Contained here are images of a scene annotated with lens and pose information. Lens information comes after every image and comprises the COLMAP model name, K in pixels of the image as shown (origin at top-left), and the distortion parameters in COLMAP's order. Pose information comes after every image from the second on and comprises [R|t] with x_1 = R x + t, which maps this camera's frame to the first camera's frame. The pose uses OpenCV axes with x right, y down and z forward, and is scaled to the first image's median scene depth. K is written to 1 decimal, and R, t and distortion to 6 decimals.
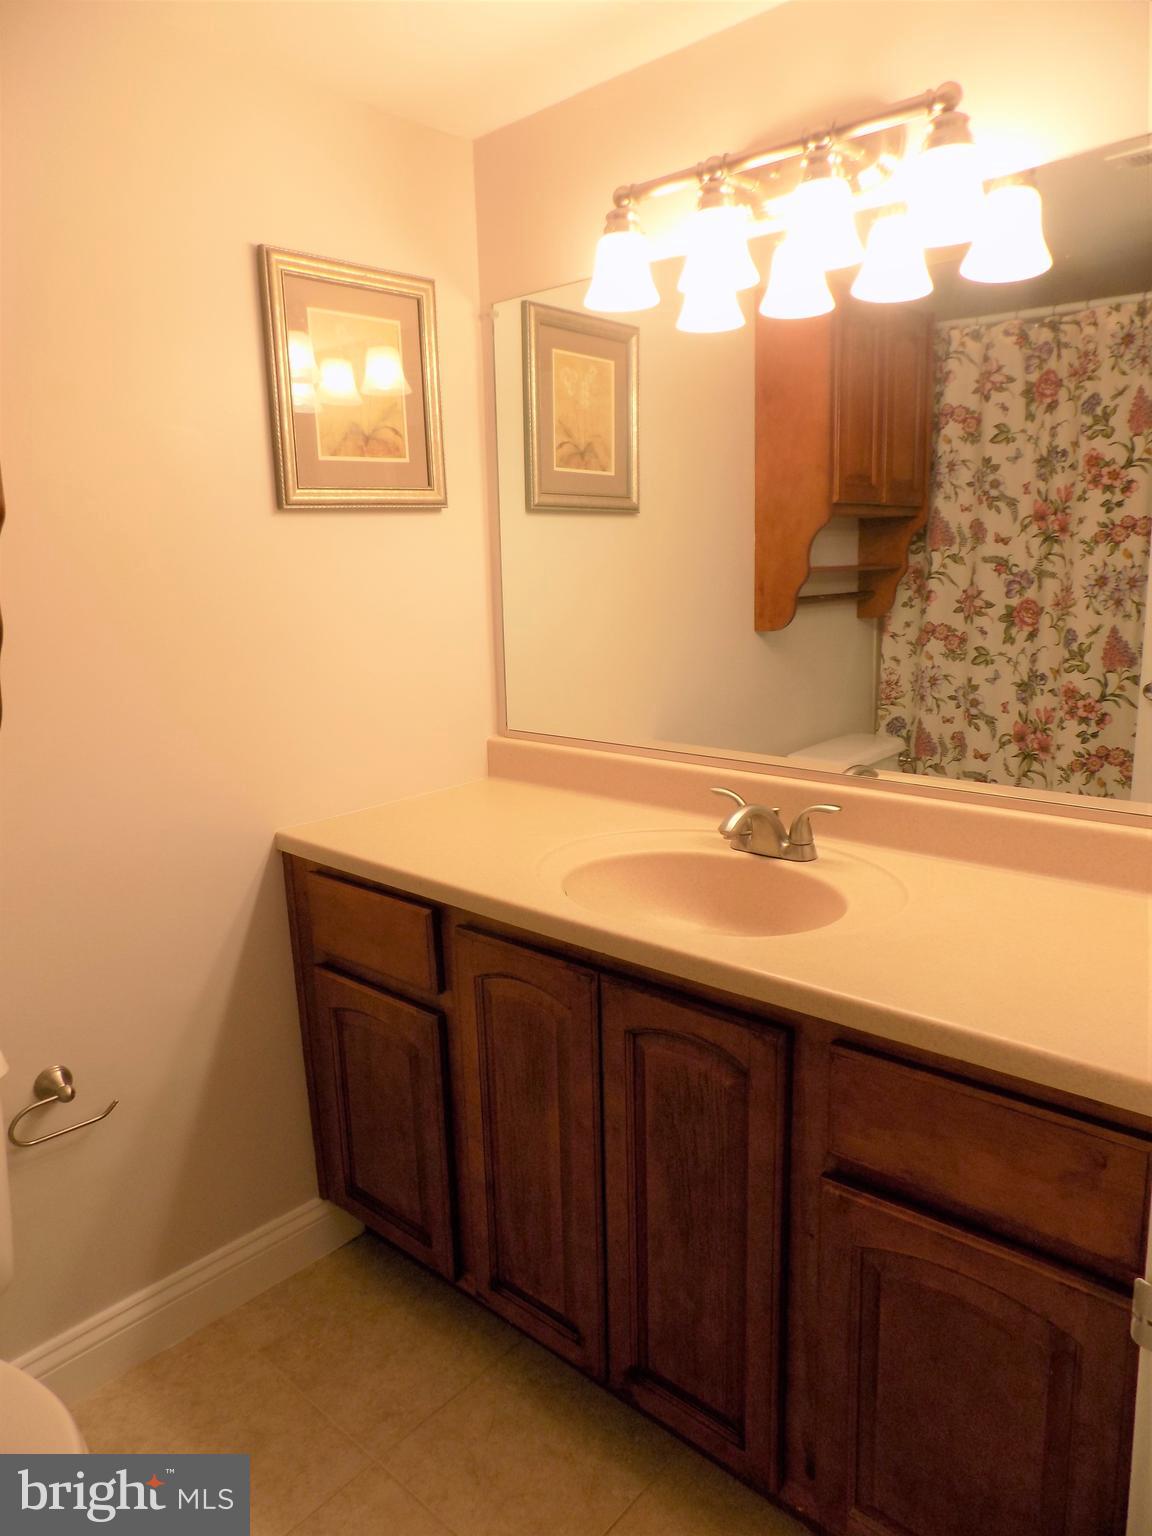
lens RADIAL K [[1029.6, 0, 576.0], [0, 1029.6, 768.0], [0, 0, 1]] dist [-0.082858, 0.078176]
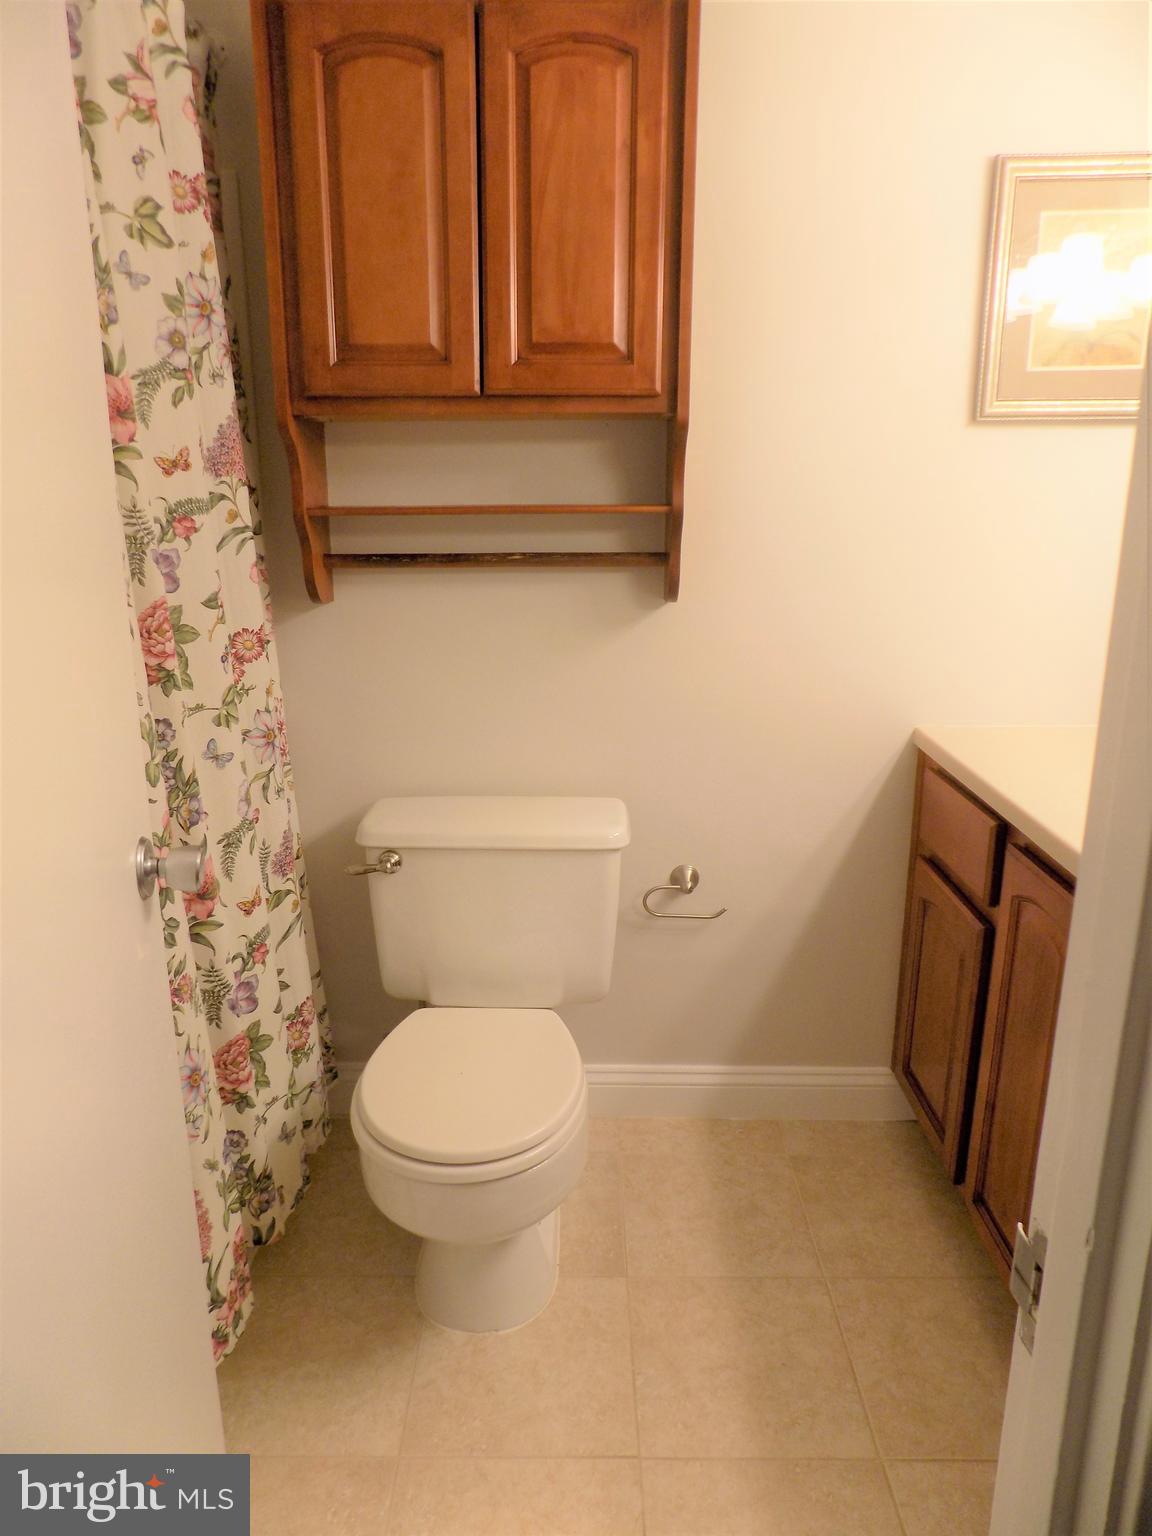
lens RADIAL K [[1029.6, 0, 576.0], [0, 1029.6, 768.0], [0, 0, 1]] dist [-0.082858, 0.078176]
pose [[0.662836, 0.222960, -0.714799, 0.261565], [-0.165452, 0.974653, 0.150589, 0.002300], [0.730256, 0.018449, 0.682924, 0.004406]]
